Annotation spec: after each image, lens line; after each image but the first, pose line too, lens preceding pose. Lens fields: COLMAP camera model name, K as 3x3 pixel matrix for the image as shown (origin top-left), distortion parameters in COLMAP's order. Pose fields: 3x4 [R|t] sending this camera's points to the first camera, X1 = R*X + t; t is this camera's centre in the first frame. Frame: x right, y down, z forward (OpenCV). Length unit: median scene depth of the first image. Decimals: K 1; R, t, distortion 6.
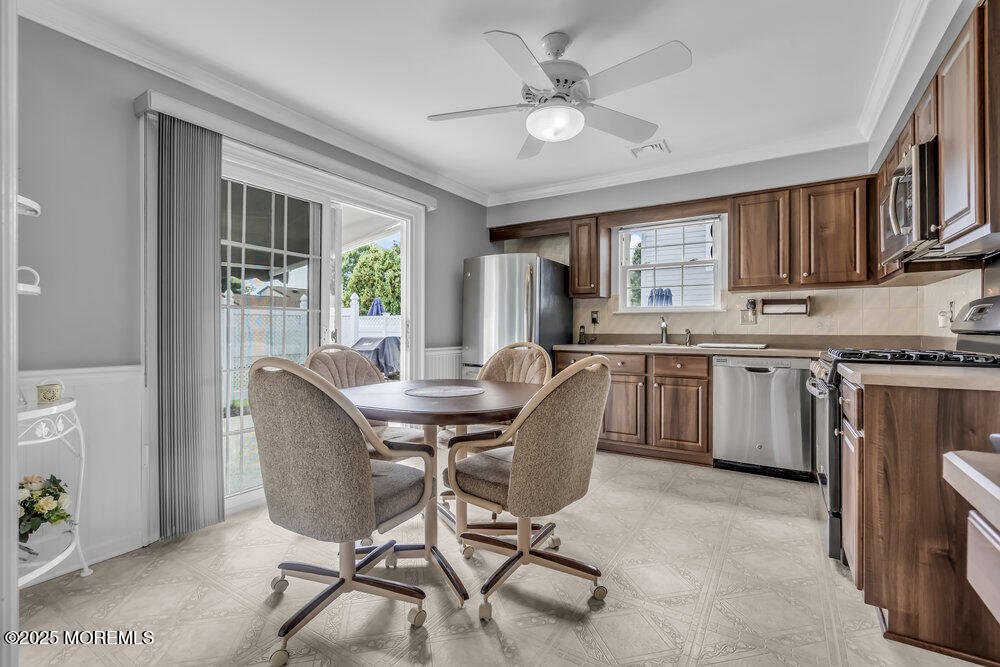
lens RADIAL K [[458.6, 0, 497.6], [0, 458.6, 325.0], [0, 0, 1]] dist [0.010112, -0.000800]
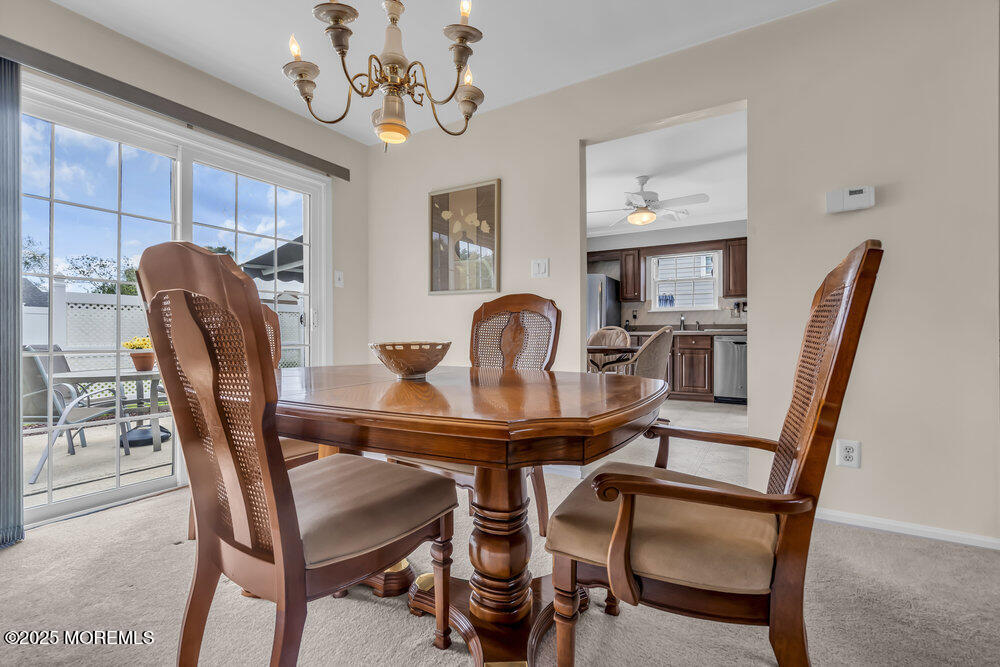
lens RADIAL K [[458.6, 0, 500.4], [0, 458.6, 330.9], [0, 0, 1]] dist [0.010112, -0.000800]
pose [[0.999747, -0.005402, 0.021855, -0.303192], [0.005300, 0.999975, 0.004716, 0.031753], [-0.021880, -0.004599, 0.999750, -0.577520]]
